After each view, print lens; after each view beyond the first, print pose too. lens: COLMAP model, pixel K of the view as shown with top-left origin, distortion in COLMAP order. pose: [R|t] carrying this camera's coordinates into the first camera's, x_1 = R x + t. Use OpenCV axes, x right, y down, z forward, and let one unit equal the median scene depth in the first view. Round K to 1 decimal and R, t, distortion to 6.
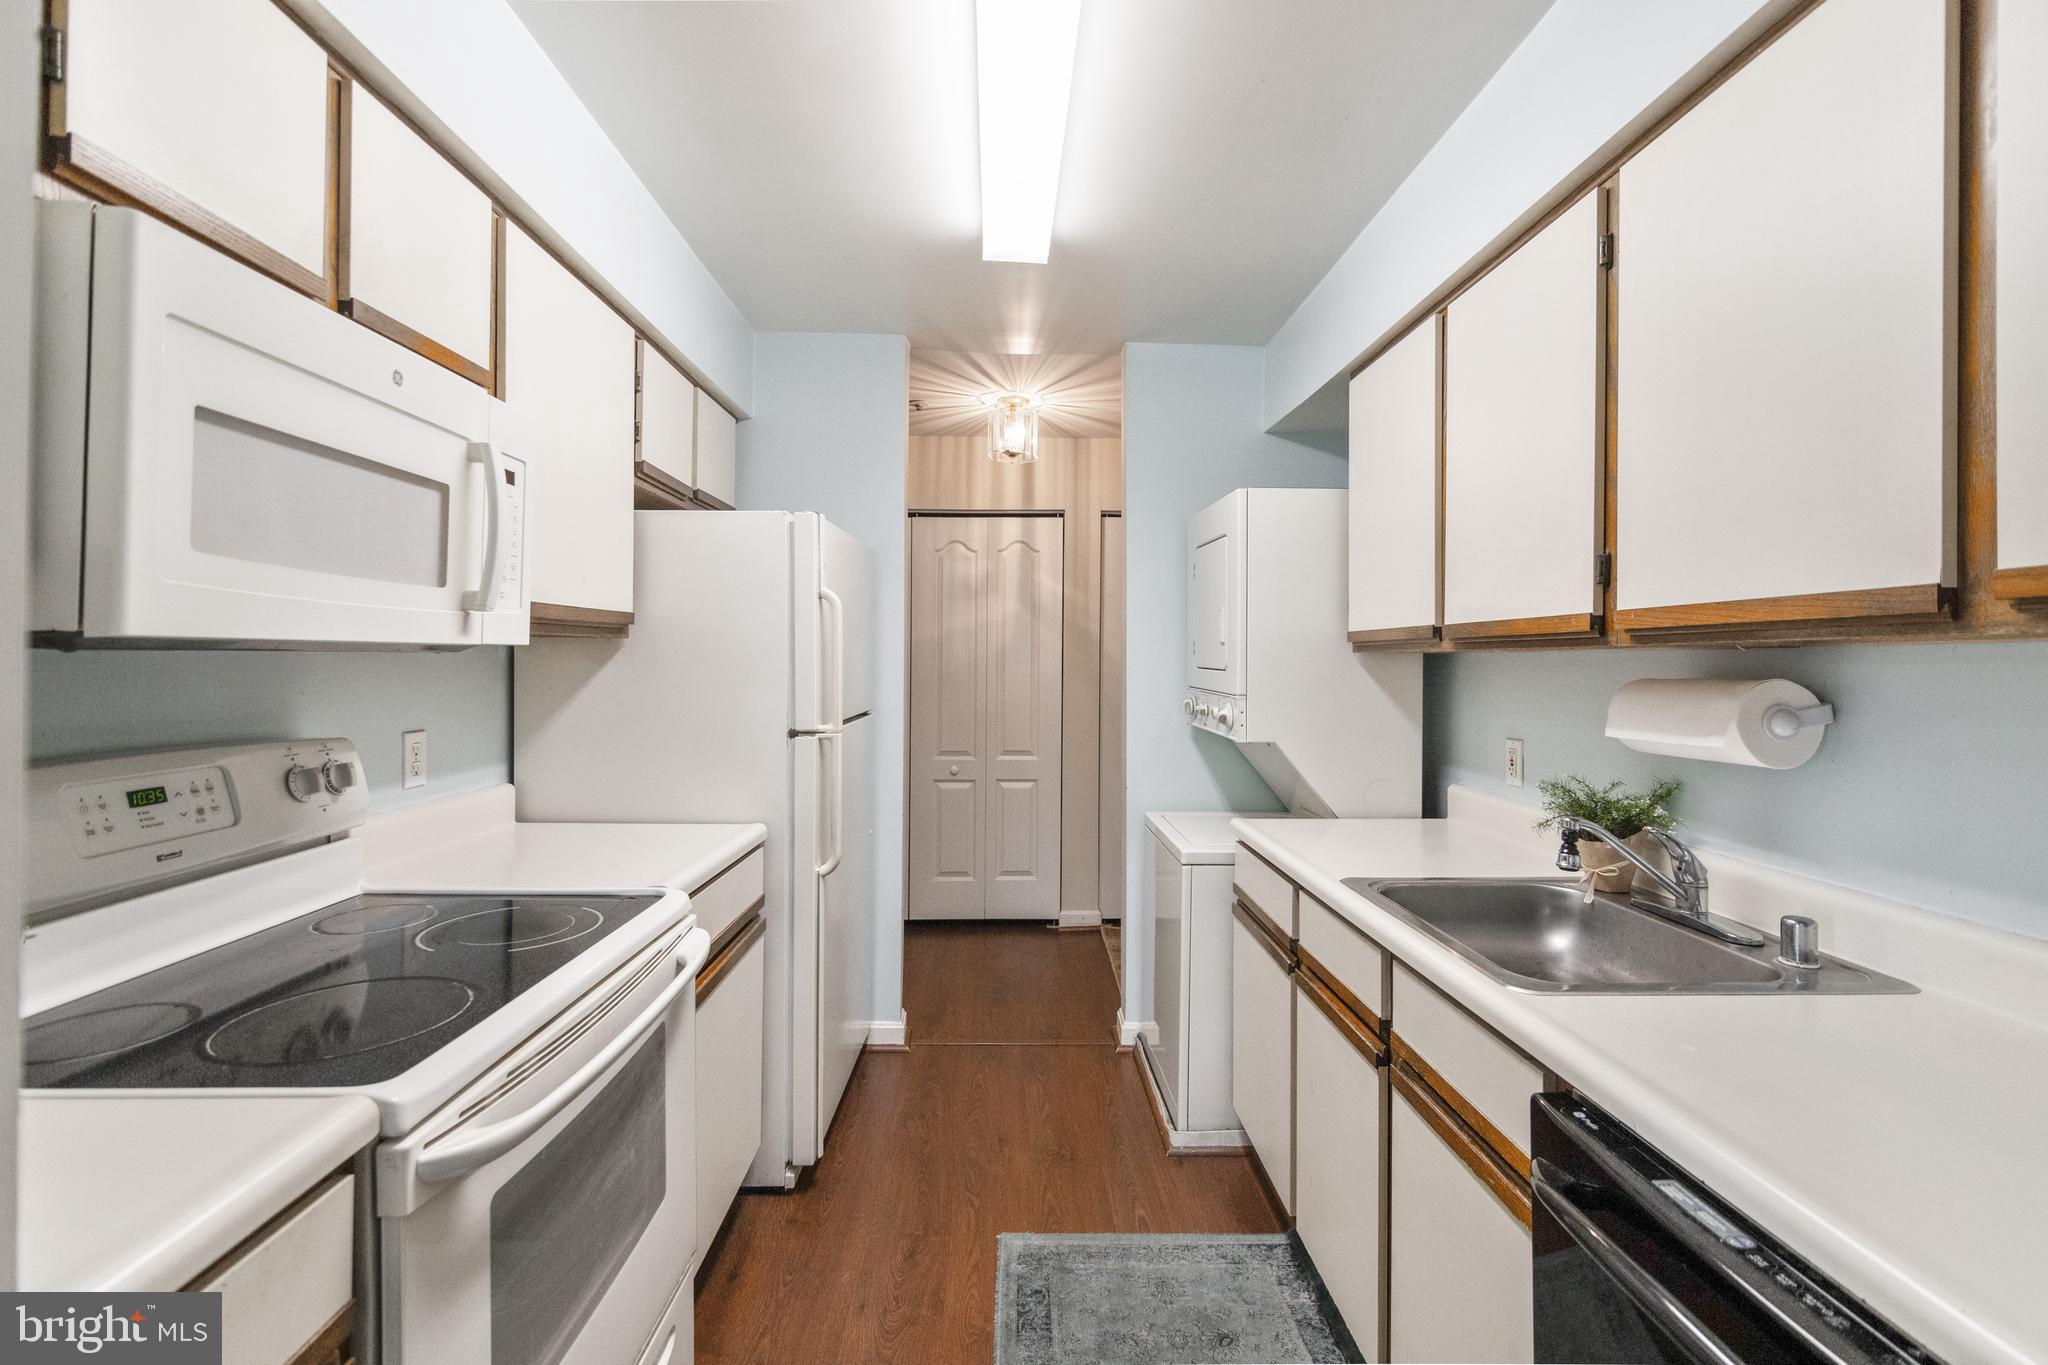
lens RADIAL K [[905.4, 0, 1027.5], [0, 905.4, 661.6], [0, 0, 1]] dist [-0.002317, -0.005146]
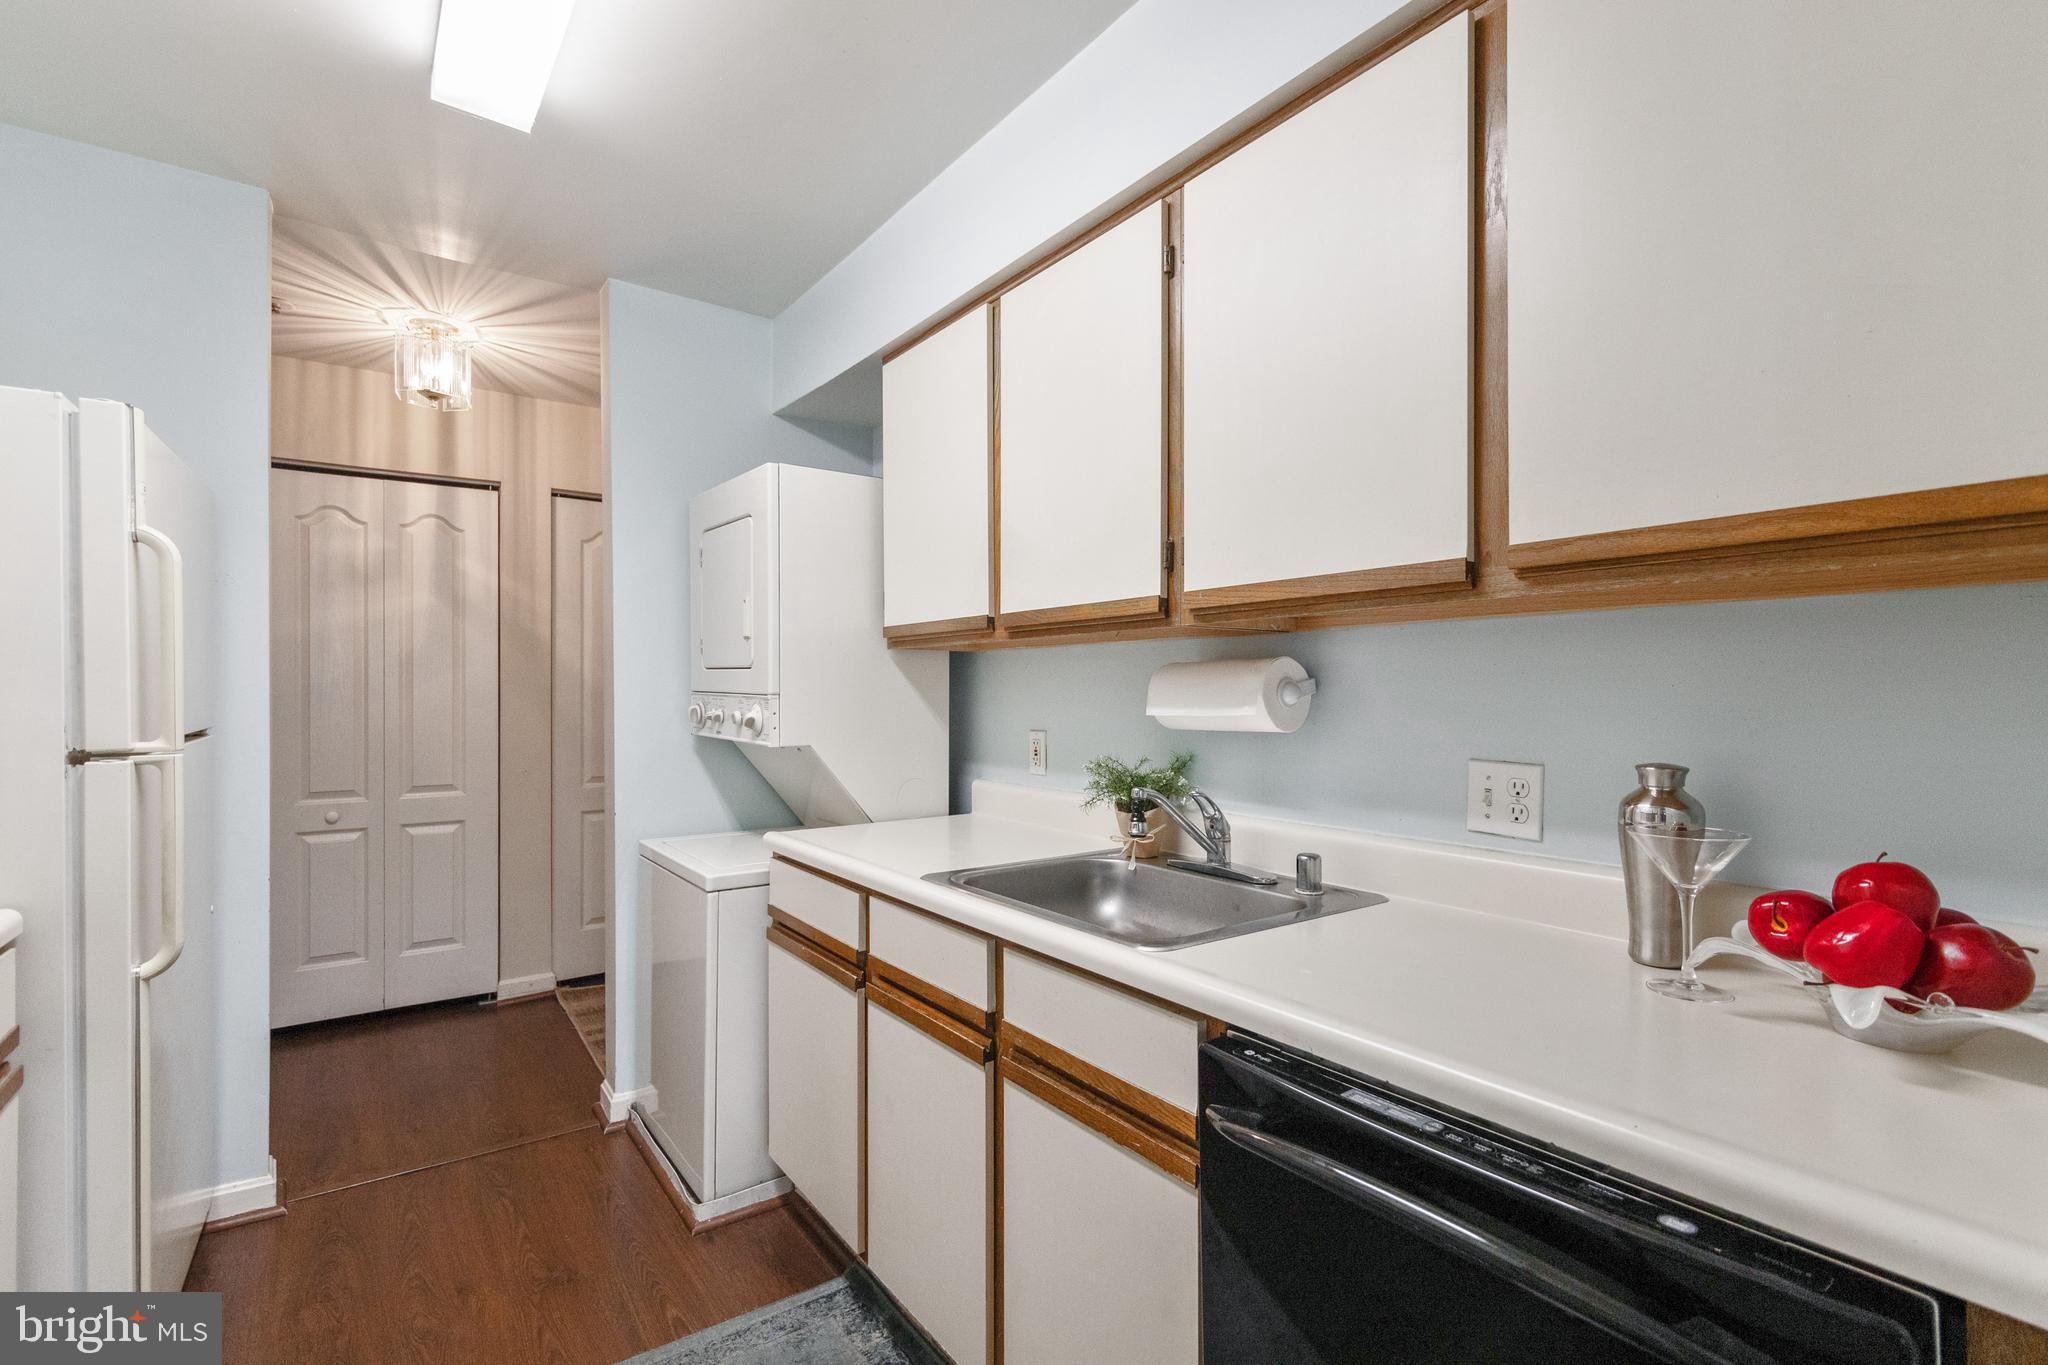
lens RADIAL K [[925.1, 0, 1022.8], [0, 925.1, 695.1], [0, 0, 1]] dist [0.001022, -0.001026]
pose [[0.824910, -0.007943, 0.565208, -0.086026], [0.004882, 0.999964, 0.006928, 0.036754], [-0.565242, -0.002956, 0.824920, 0.118988]]
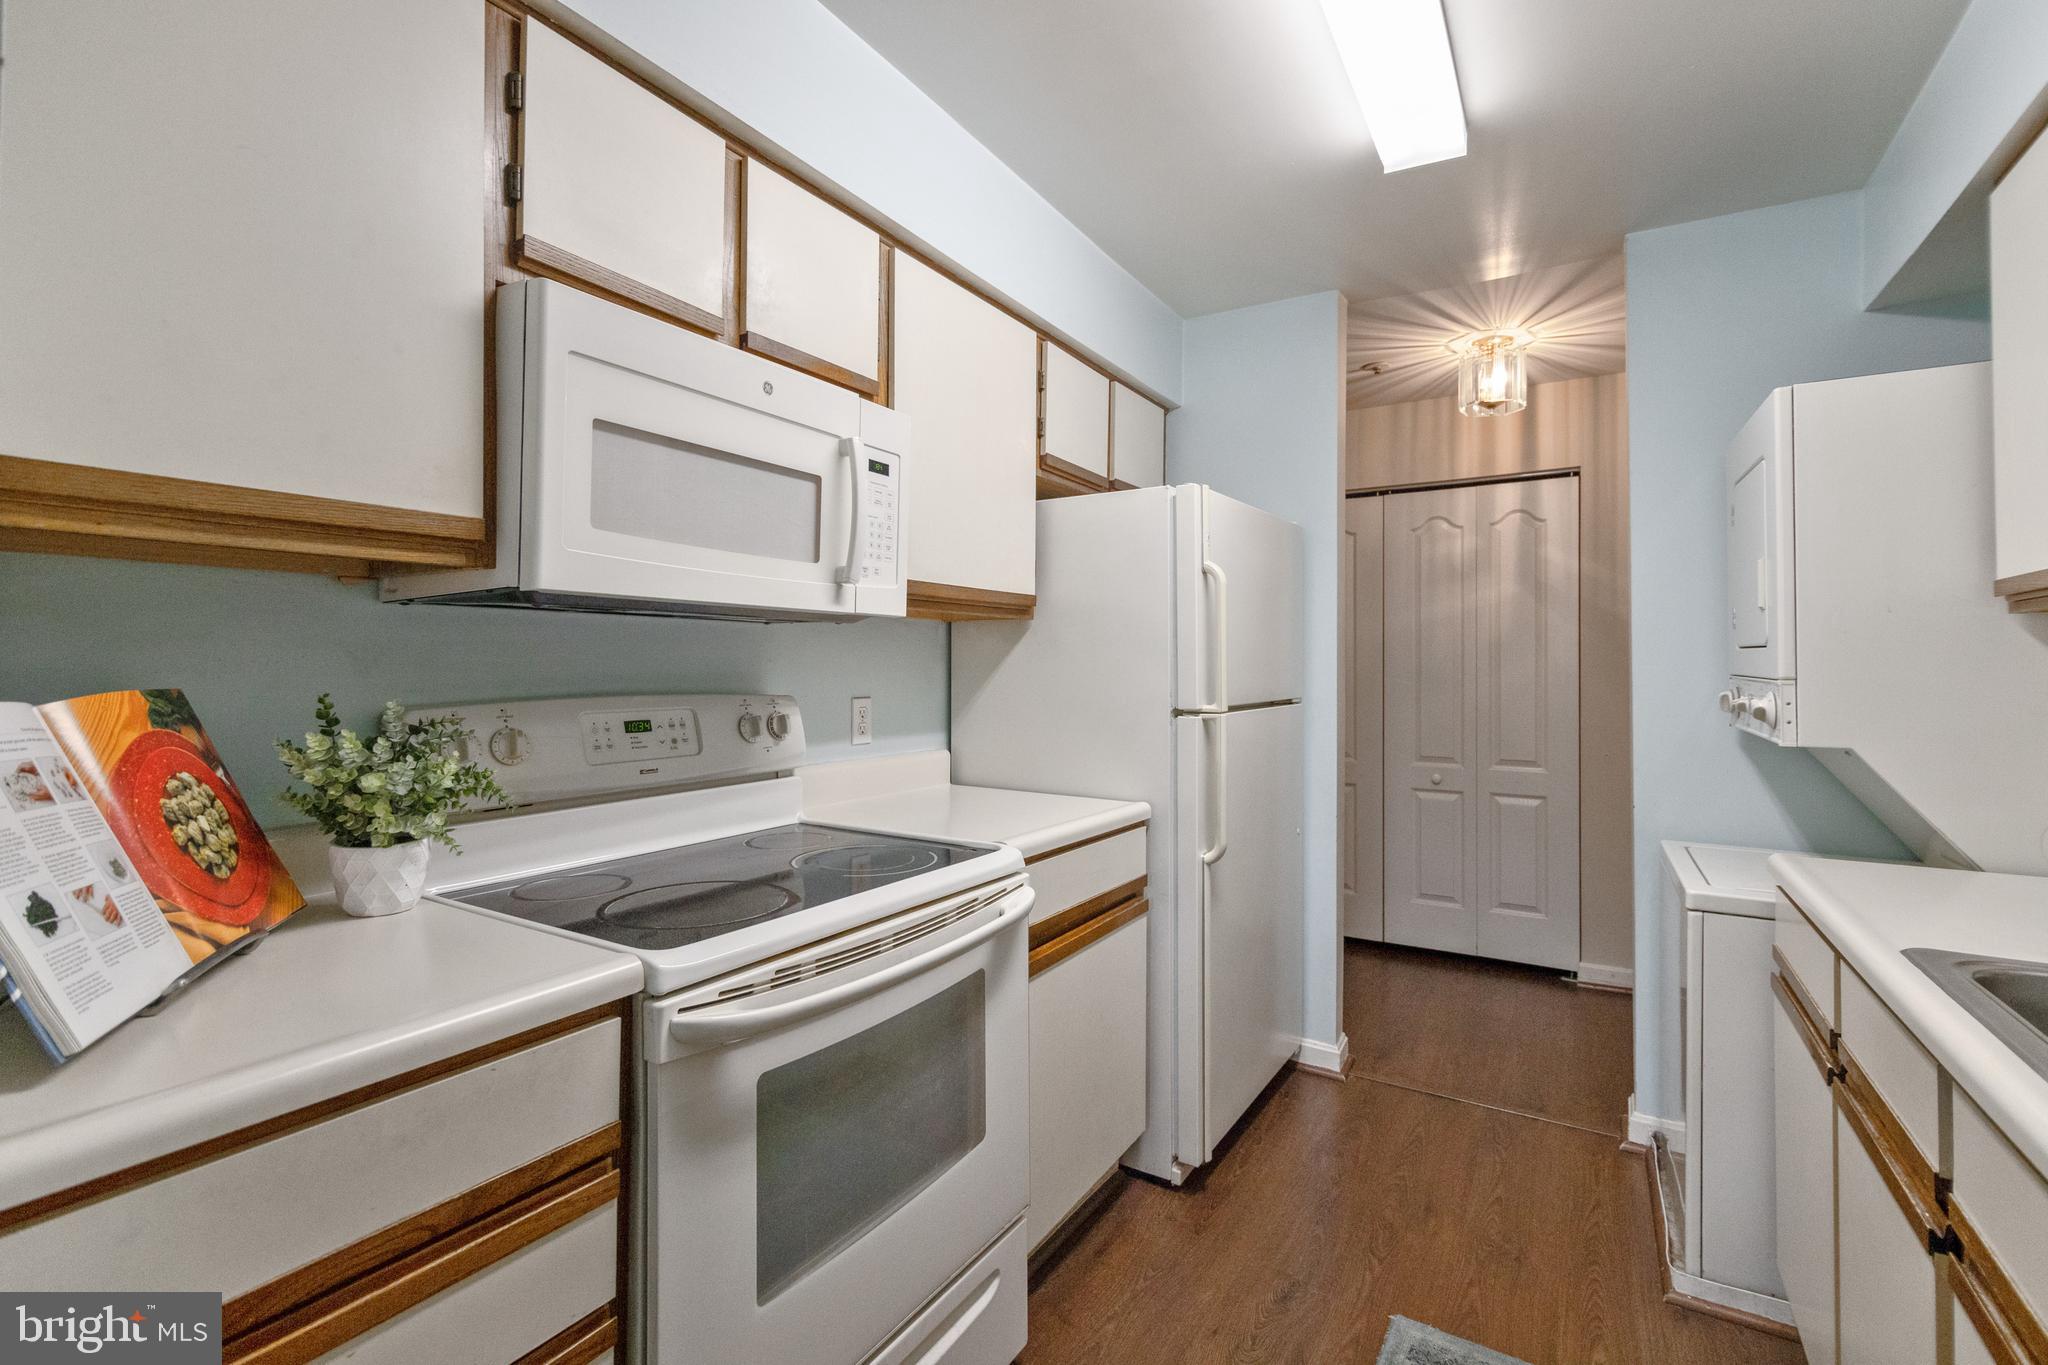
lens RADIAL K [[904.5, 0, 1024.6], [0, 904.5, 656.2], [0, 0, 1]] dist [-0.000022, -0.006120]
pose [[0.834425, -0.007528, -0.551071, 0.142649], [-0.002567, 0.999843, -0.017546, 0.036964], [0.551116, 0.016056, 0.834274, 0.099983]]
